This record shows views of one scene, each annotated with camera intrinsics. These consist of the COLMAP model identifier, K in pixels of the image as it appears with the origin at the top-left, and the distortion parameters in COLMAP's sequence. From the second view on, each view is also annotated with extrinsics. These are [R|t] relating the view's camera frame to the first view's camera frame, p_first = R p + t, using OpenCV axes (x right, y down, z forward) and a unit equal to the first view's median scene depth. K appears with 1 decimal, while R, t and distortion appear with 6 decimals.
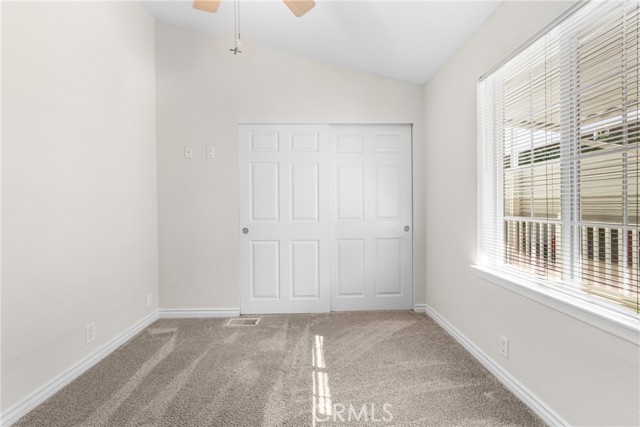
lens RADIAL K [[289.4, 0, 322.6], [0, 289.4, 213.8], [0, 0, 1]] dist [-0.002603, 0.000311]
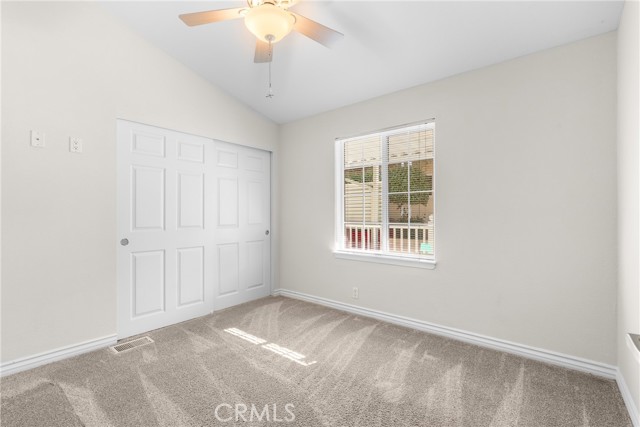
lens RADIAL K [[289.4, 0, 322.6], [0, 289.4, 213.8], [0, 0, 1]] dist [-0.002603, 0.000311]
pose [[0.655627, 0.009318, 0.755028, -0.534434], [0.014413, 0.999587, -0.024852, 0.004963], [-0.754947, 0.027176, 0.655222, -0.024182]]
